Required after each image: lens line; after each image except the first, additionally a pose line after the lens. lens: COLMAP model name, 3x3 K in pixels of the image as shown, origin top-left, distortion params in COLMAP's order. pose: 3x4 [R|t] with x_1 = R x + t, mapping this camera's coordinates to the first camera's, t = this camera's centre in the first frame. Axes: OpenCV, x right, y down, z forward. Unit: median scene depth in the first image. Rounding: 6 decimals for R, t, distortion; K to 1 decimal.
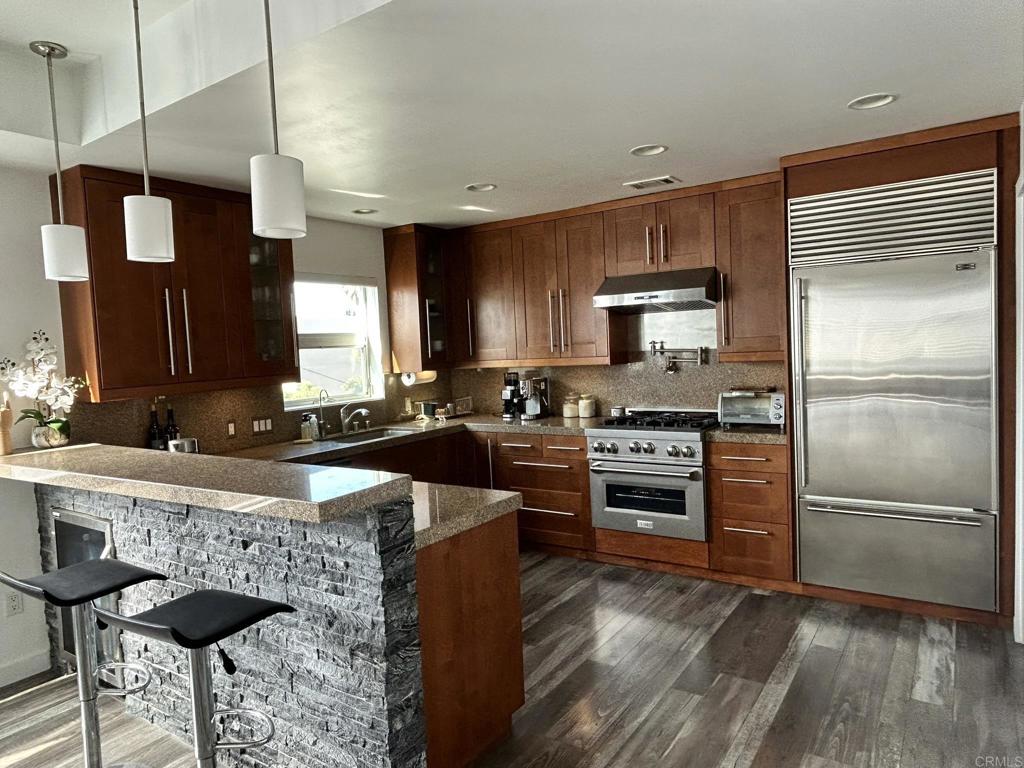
lens RADIAL K [[660.0, 0, 512.1], [0, 660.0, 382.4], [0, 0, 1]] dist [-0.008622, 0.005937]
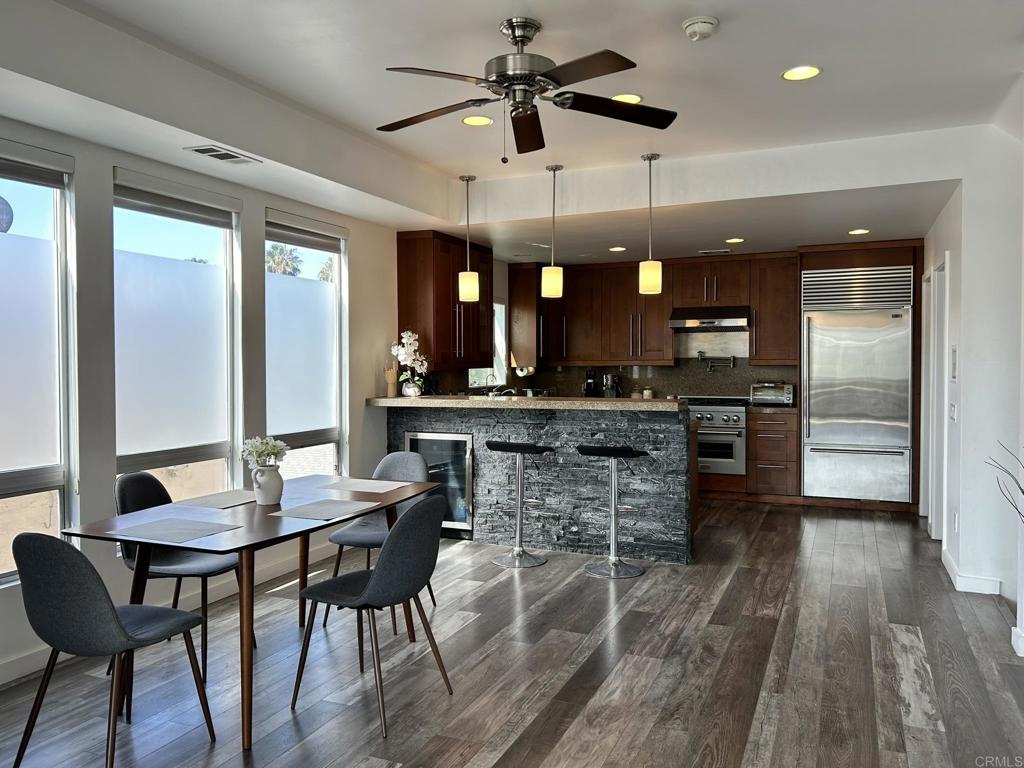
lens RADIAL K [[765.4, 0, 510.4], [0, 765.4, 375.0], [0, 0, 1]] dist [0.039817, -0.018609]
pose [[0.981825, 0.037764, 0.185995, -0.703048], [-0.029563, 0.998473, -0.046673, 0.112607], [-0.187473, 0.040326, 0.981442, -0.835668]]
